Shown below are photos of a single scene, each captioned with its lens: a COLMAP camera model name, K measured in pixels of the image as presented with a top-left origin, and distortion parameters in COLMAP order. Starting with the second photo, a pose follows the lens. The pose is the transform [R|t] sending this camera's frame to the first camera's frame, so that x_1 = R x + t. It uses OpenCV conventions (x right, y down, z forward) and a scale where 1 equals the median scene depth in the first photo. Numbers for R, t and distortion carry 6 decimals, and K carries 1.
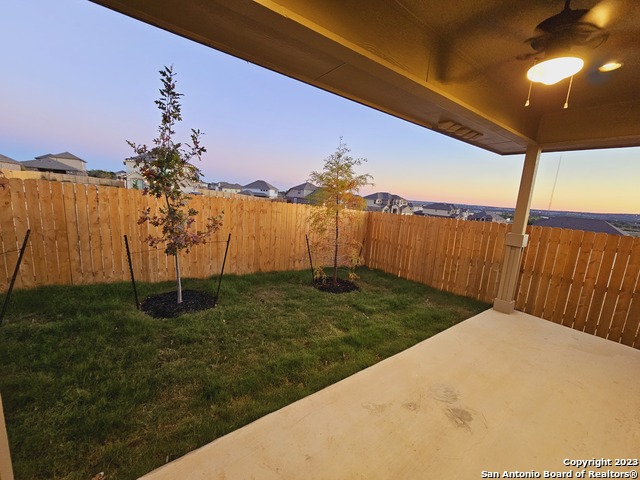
lens RADIAL K [[261.9, 0, 317.5], [0, 261.9, 238.6], [0, 0, 1]] dist [-0.003403, -0.000299]
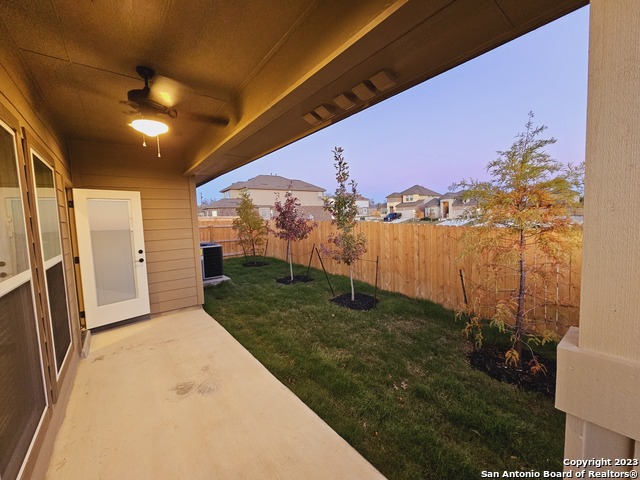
lens RADIAL K [[261.9, 0, 317.5], [0, 261.9, 238.6], [0, 0, 1]] dist [-0.003403, -0.000299]
pose [[0.022251, 0.005864, -0.999735, 1.076791], [-0.130318, 0.991468, 0.002915, -0.080721], [0.991223, 0.130218, 0.022825, 0.893440]]
